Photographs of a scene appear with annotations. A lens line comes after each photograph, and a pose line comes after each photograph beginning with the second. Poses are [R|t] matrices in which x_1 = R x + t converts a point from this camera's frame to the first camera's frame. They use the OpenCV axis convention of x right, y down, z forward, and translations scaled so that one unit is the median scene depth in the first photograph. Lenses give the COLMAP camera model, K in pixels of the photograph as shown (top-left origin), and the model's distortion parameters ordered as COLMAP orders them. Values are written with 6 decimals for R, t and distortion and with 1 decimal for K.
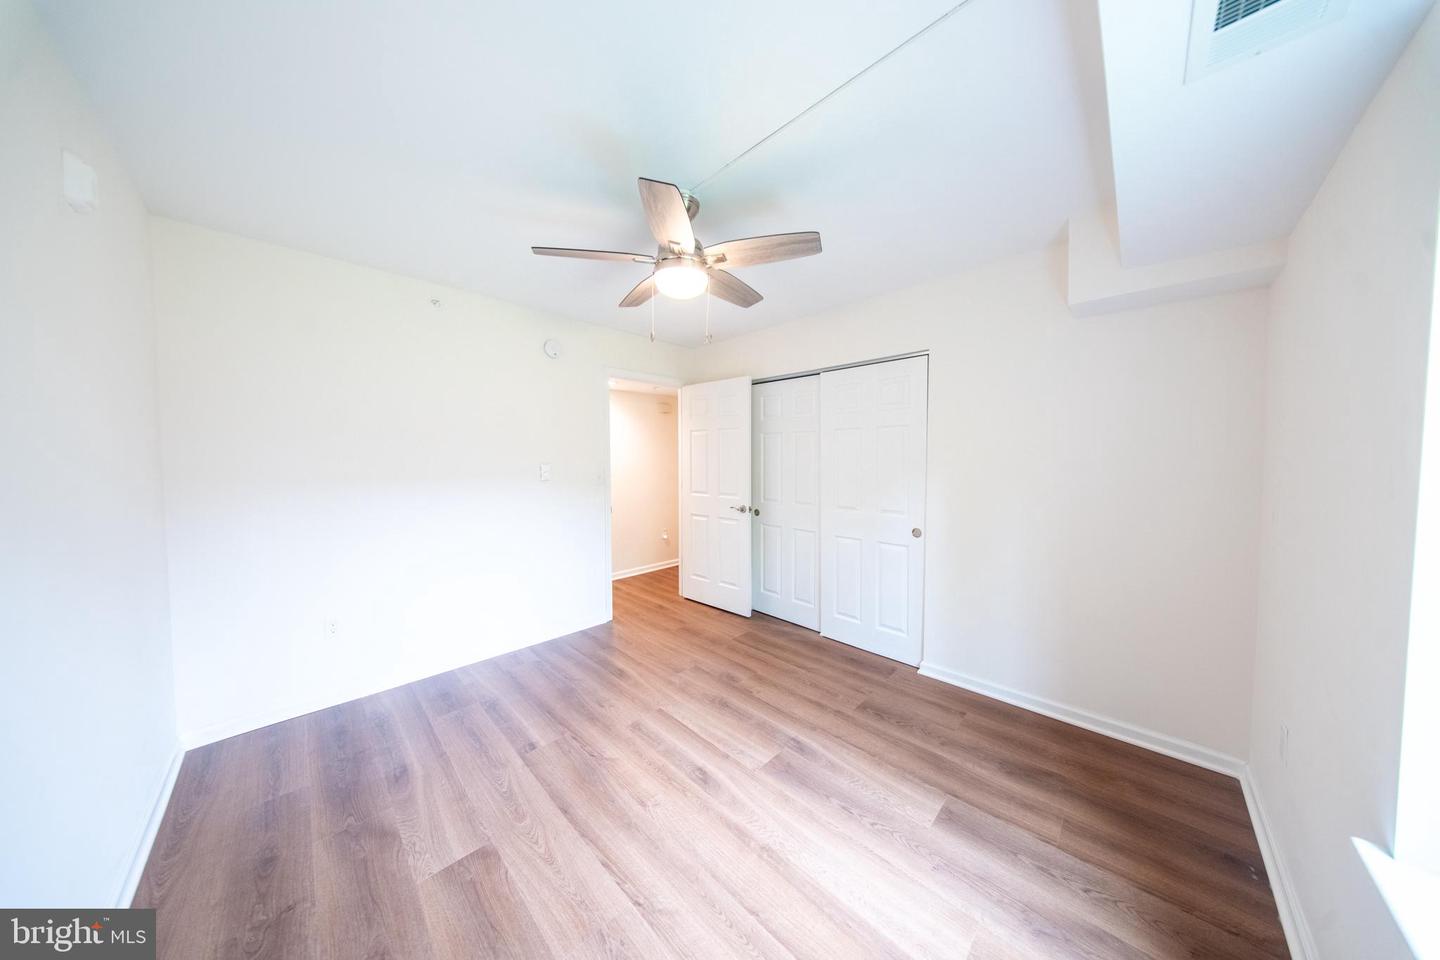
lens RADIAL K [[419.8, 0, 719.5], [0, 419.8, 477.3], [0, 0, 1]] dist [0.000312, -0.000964]
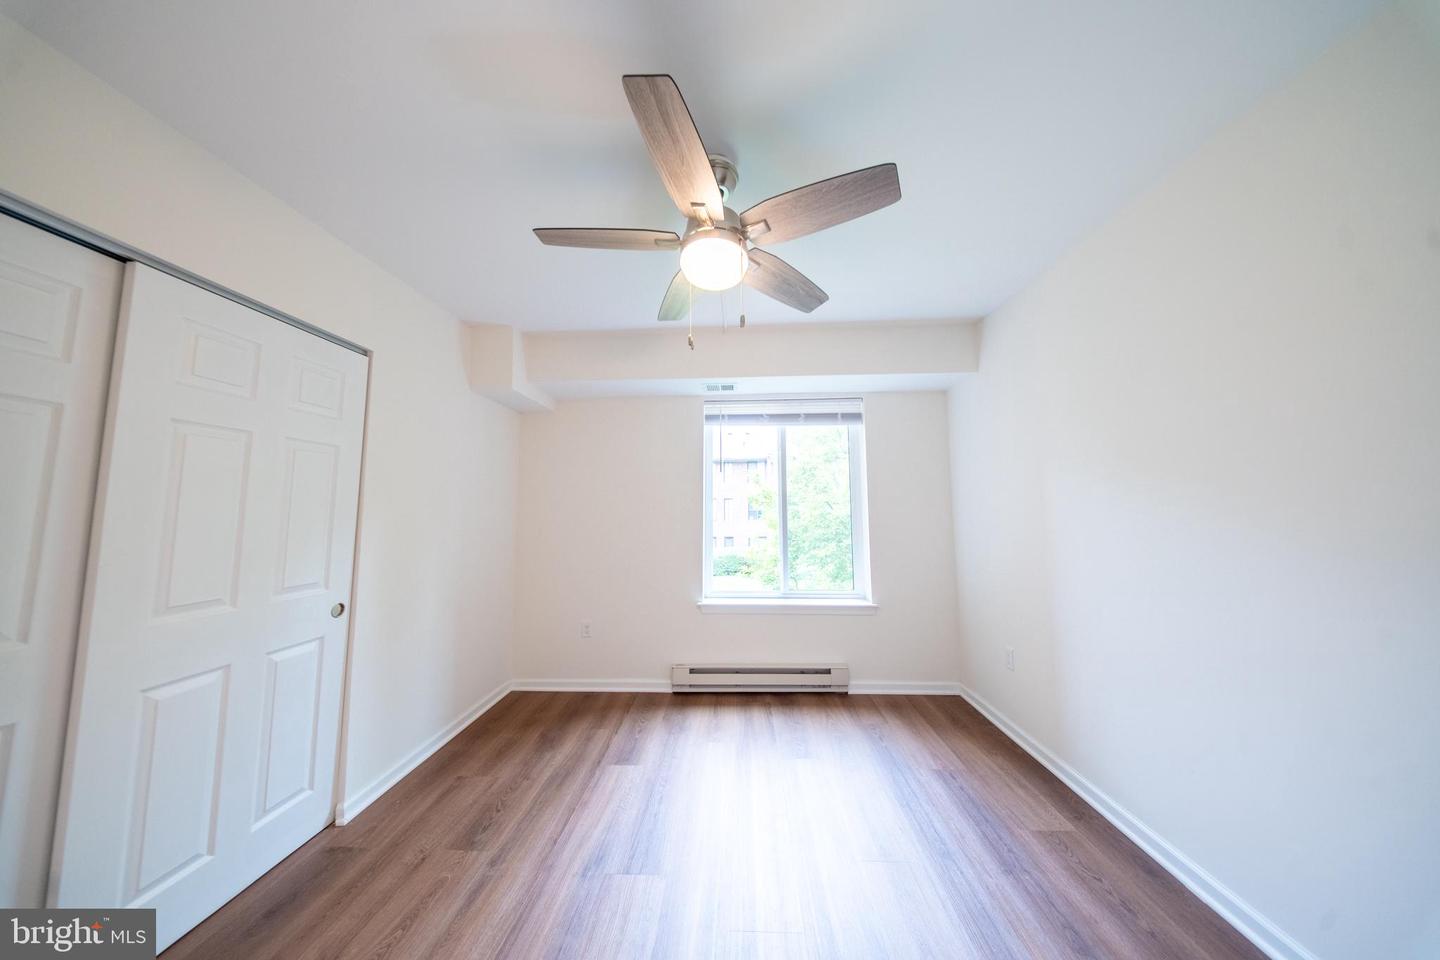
lens RADIAL K [[419.8, 0, 719.5], [0, 419.8, 477.3], [0, 0, 1]] dist [0.000312, -0.000964]
pose [[-0.673869, 0.064396, 0.736039, -0.568223], [0.031058, 0.997783, -0.058861, -0.022839], [-0.738197, -0.016804, -0.674375, 1.324638]]
